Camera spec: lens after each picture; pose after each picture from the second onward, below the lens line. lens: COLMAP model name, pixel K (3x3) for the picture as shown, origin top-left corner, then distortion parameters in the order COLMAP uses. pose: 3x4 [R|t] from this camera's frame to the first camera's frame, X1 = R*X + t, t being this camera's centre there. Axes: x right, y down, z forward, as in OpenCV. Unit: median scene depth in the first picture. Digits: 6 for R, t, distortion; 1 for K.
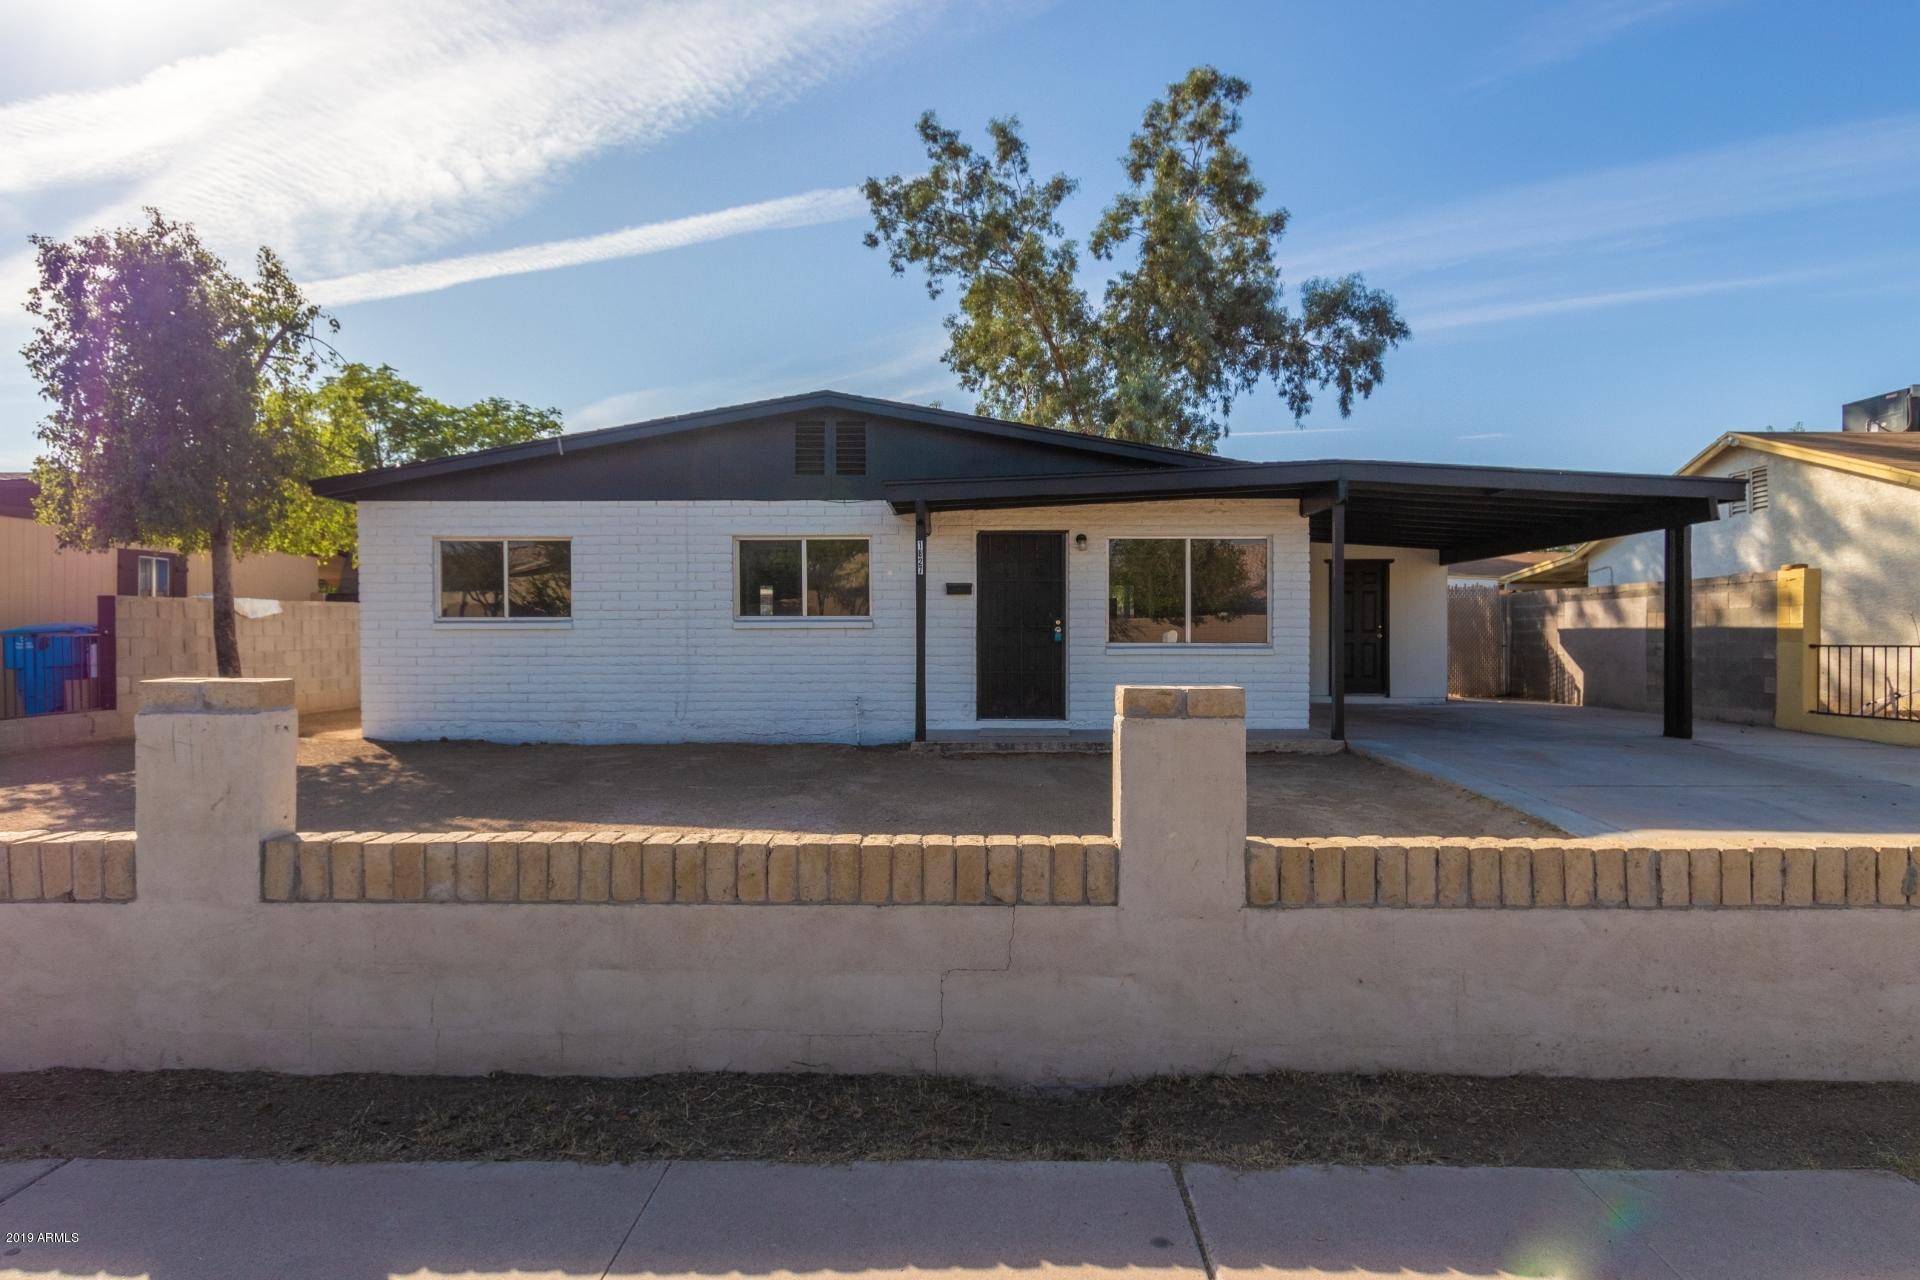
lens RADIAL K [[1193.4, 0, 961.8], [0, 1193.4, 669.9], [0, 0, 1]] dist [0.005327, 0.001374]
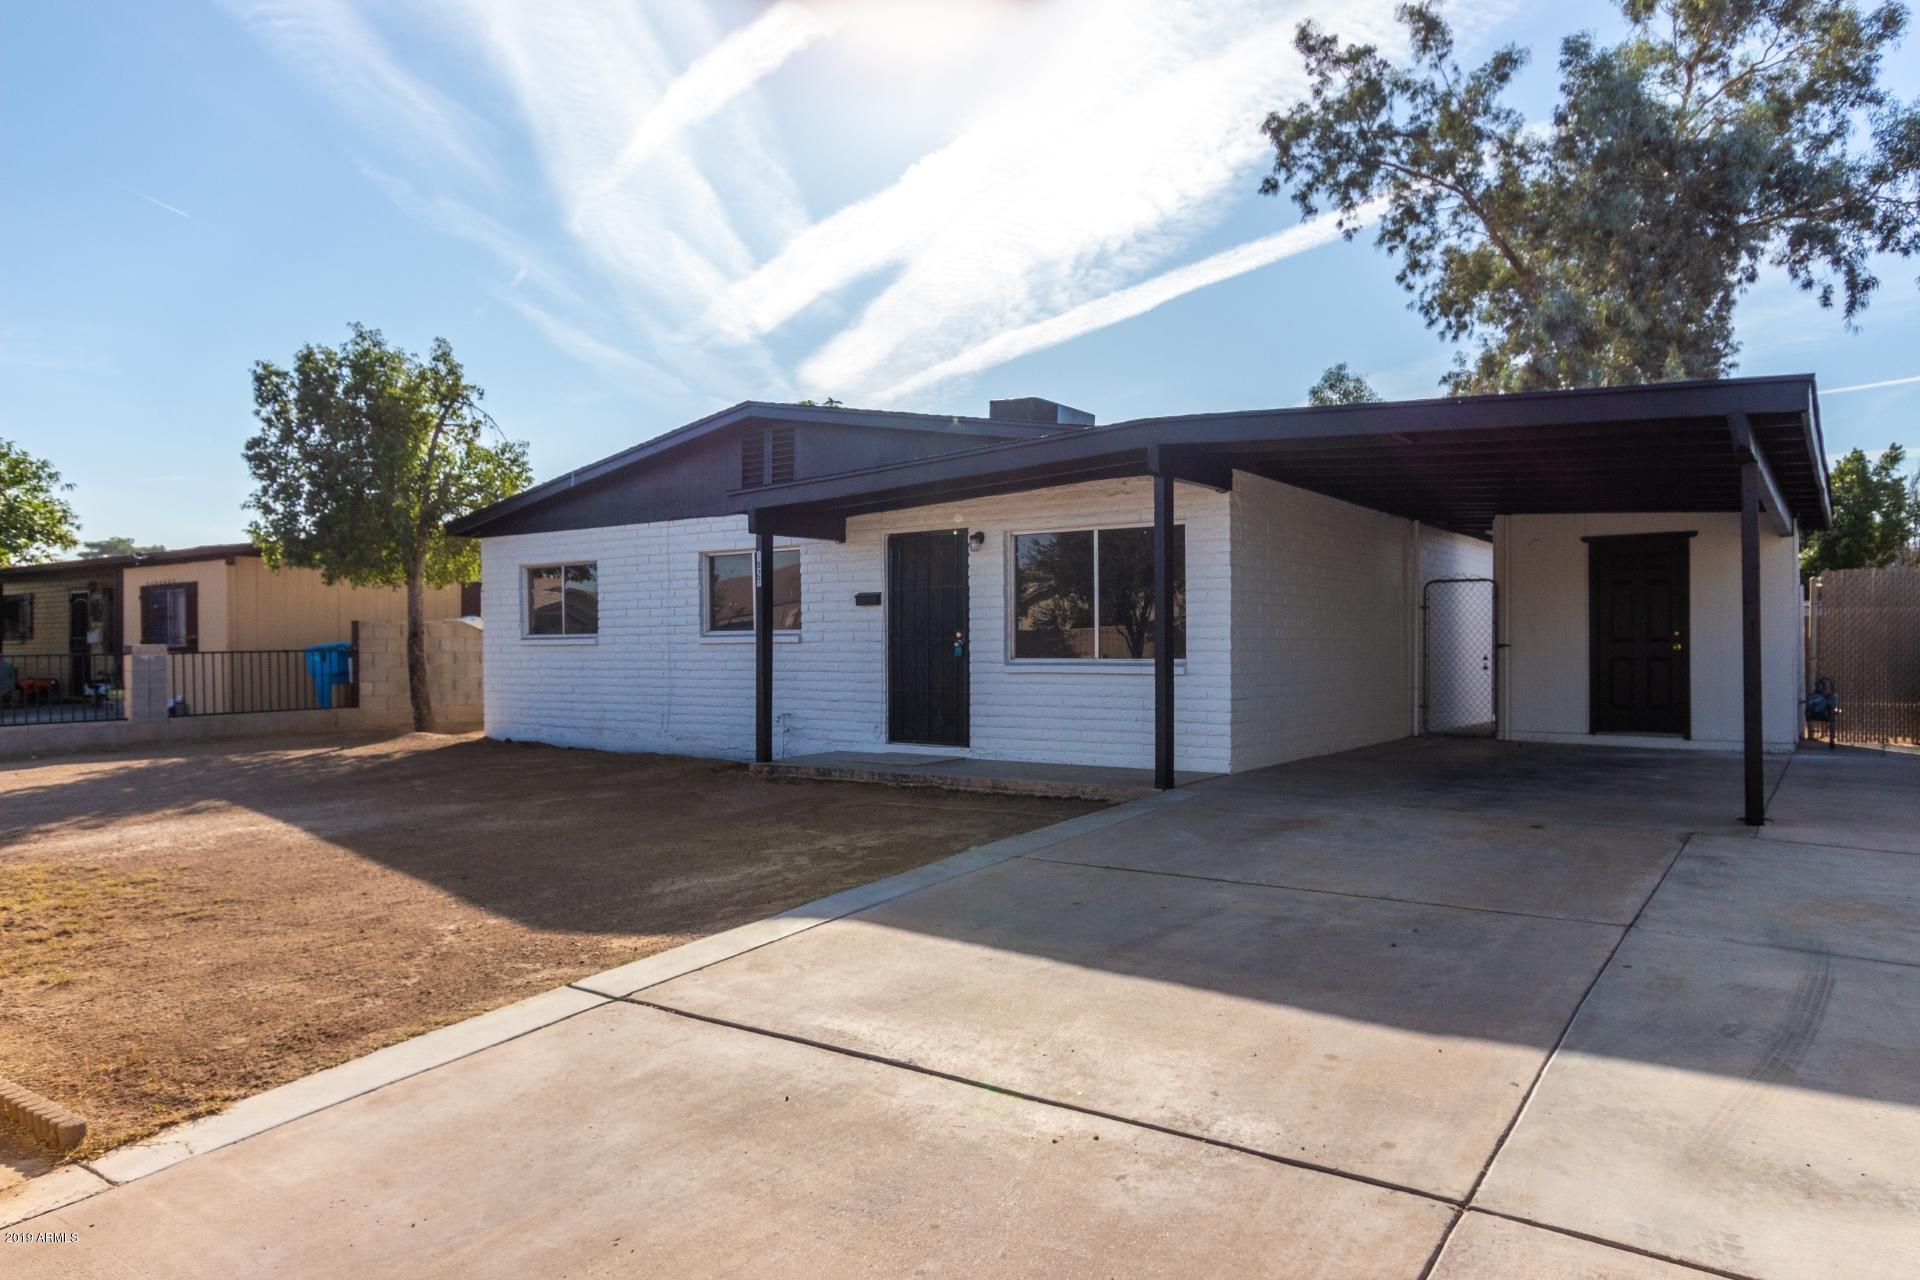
lens RADIAL K [[1227.9, 0, 960.2], [0, 1227.9, 641.1], [0, 0, 1]] dist [-0.005459, 0.000914]
pose [[0.822627, -0.005308, -0.568556, 0.585806], [-0.008852, 0.999716, -0.022141, -0.015347], [0.568512, 0.023247, 0.822347, 0.264363]]
